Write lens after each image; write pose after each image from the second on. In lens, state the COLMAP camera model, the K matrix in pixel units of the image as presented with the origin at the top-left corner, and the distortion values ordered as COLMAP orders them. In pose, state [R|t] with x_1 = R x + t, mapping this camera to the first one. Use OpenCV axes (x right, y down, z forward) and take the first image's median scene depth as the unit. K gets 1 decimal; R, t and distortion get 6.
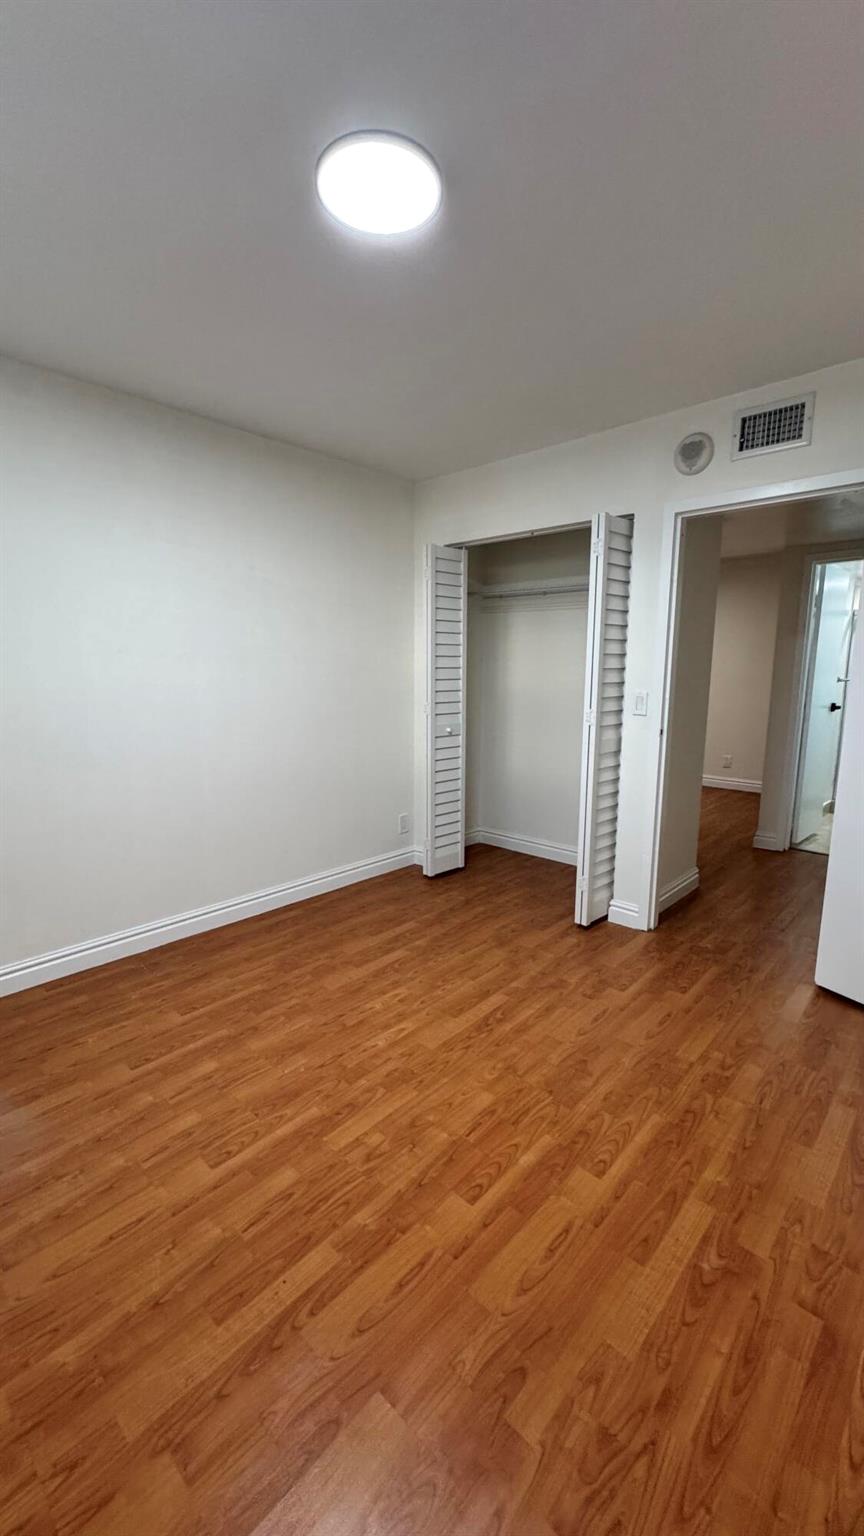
lens RADIAL K [[612.3, 0, 432.0], [0, 612.3, 768.0], [0, 0, 1]] dist [-0.004339, 0.000693]
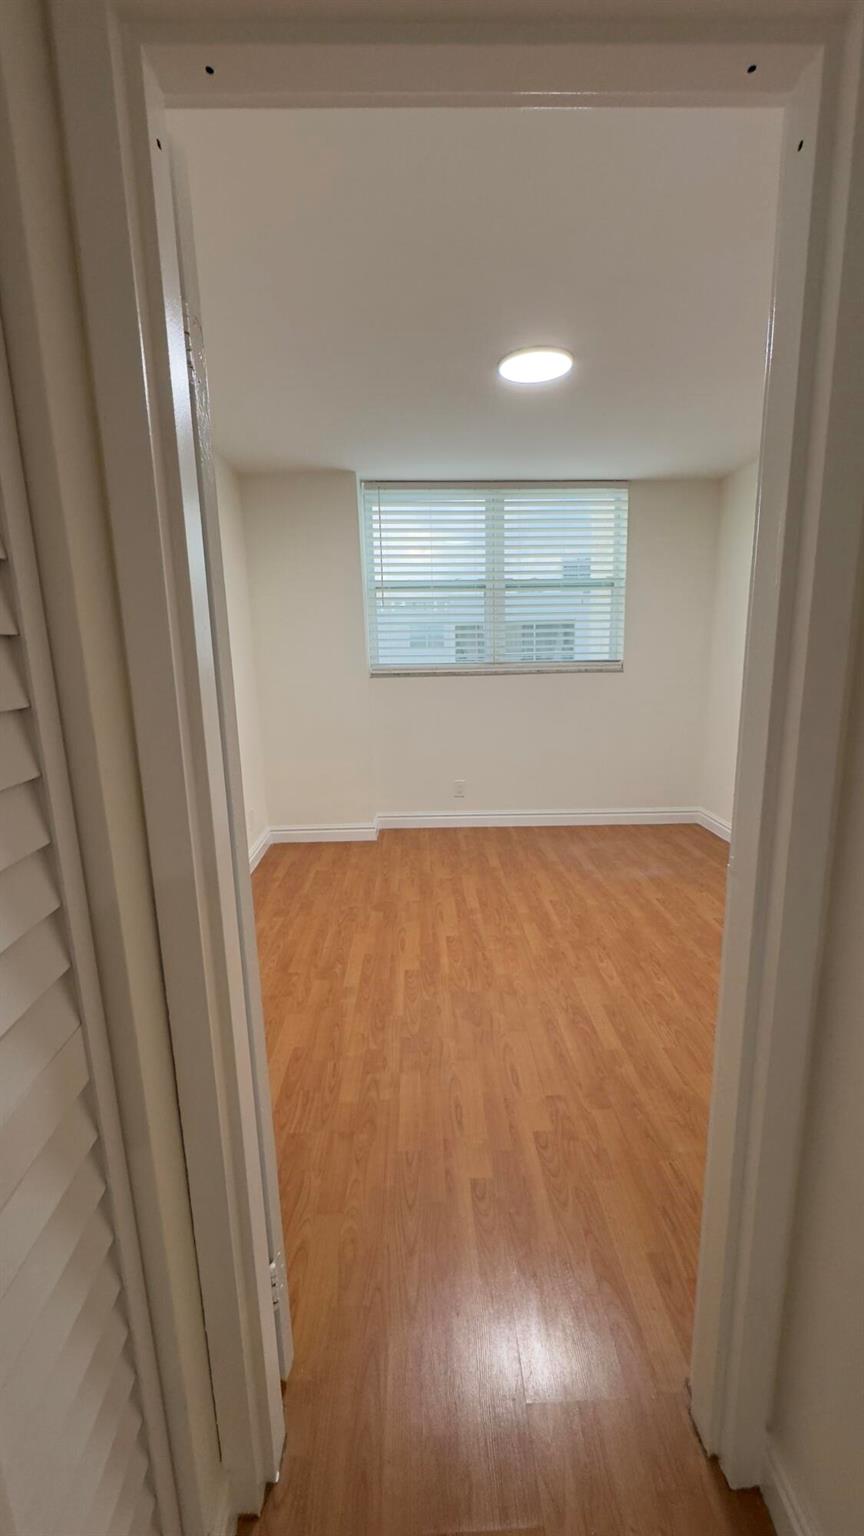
lens RADIAL K [[612.3, 0, 432.0], [0, 612.3, 768.0], [0, 0, 1]] dist [-0.004339, 0.000693]
pose [[-0.713209, 0.150981, -0.684498, 1.163617], [-0.095748, 0.946390, 0.308511, -0.328683], [0.694381, 0.285572, -0.660518, 1.818068]]
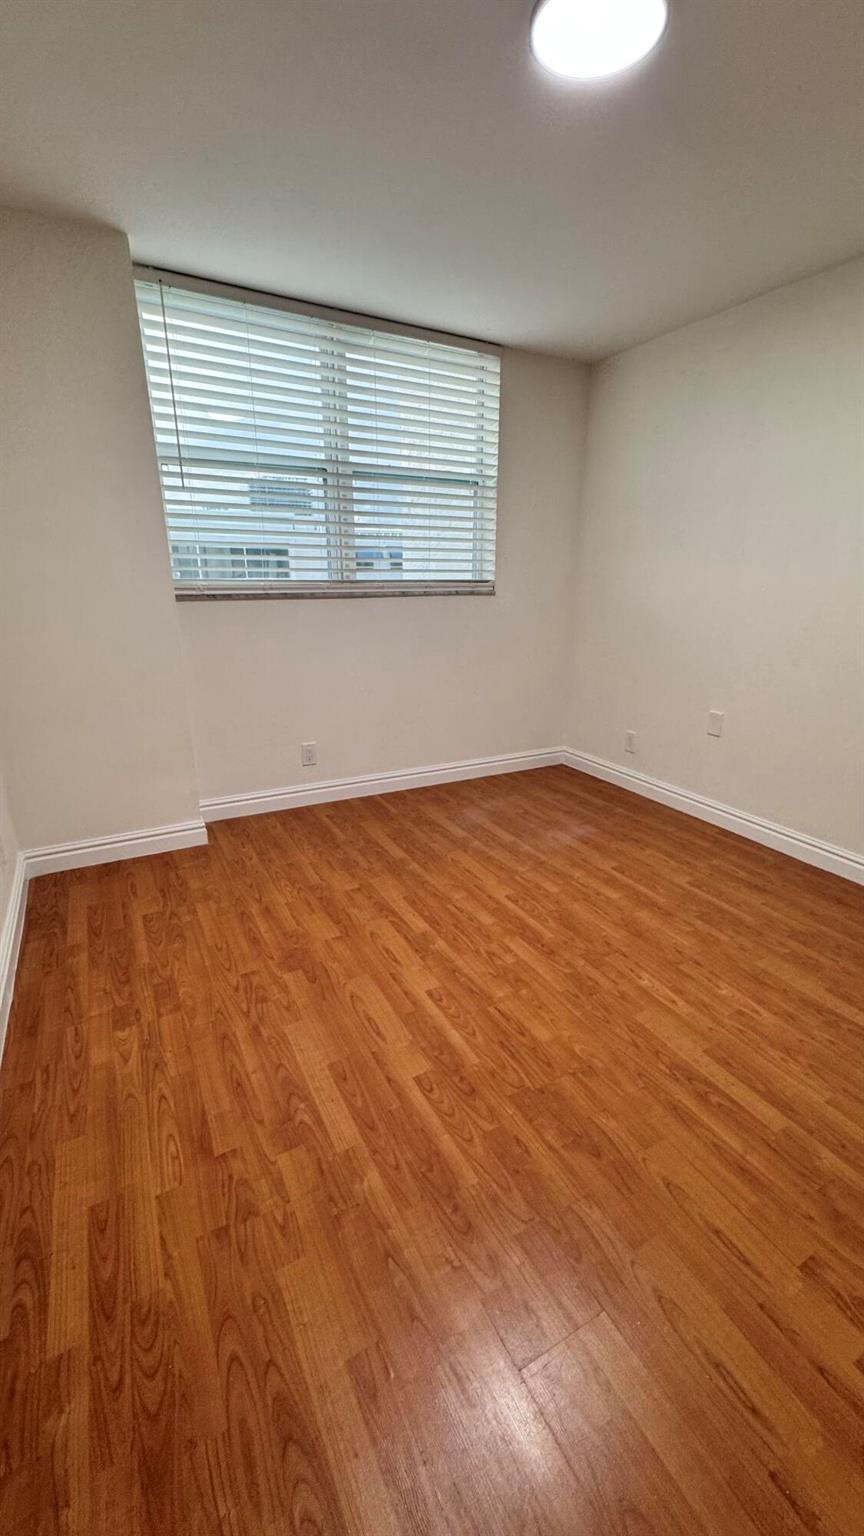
lens RADIAL K [[612.3, 0, 432.0], [0, 612.3, 768.0], [0, 0, 1]] dist [-0.004339, 0.000693]
pose [[-0.316501, 0.288311, -0.903717, 0.951720], [-0.159939, 0.922834, 0.350424, -0.154139], [0.935012, 0.255449, -0.245966, 1.051969]]
